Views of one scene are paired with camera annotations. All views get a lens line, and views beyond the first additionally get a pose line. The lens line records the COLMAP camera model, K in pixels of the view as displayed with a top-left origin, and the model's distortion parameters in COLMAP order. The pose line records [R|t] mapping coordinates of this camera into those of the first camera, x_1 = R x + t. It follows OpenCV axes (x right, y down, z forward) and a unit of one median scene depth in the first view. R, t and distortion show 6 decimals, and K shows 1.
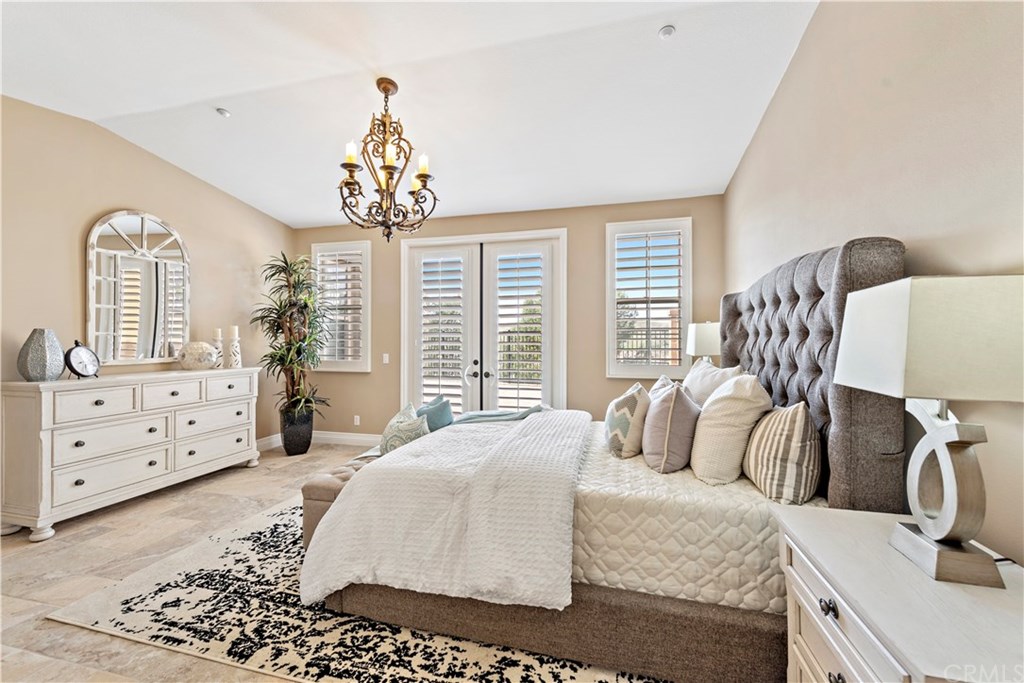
lens RADIAL K [[404.1, 0, 514.1], [0, 404.1, 339.0], [0, 0, 1]] dist [0.008116, -0.000998]
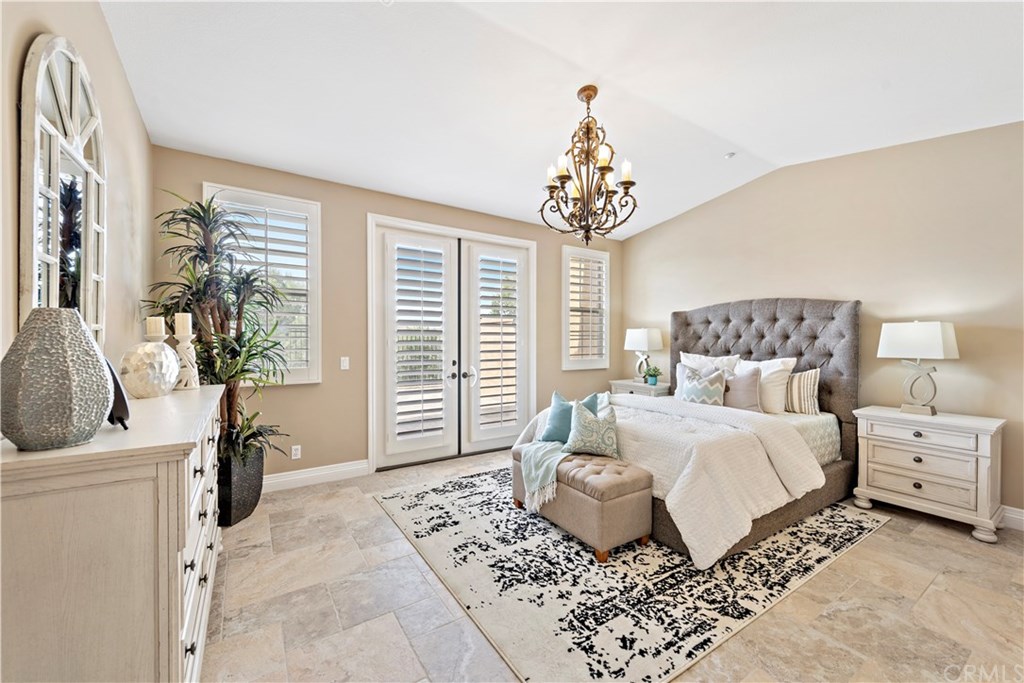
lens RADIAL K [[404.1, 0, 514.1], [0, 404.1, 339.0], [0, 0, 1]] dist [0.008116, -0.000998]
pose [[0.668475, 0.006293, 0.743708, -1.551200], [-0.004466, 0.999980, -0.004448, 0.011897], [-0.743721, -0.000348, 0.668490, 0.570379]]
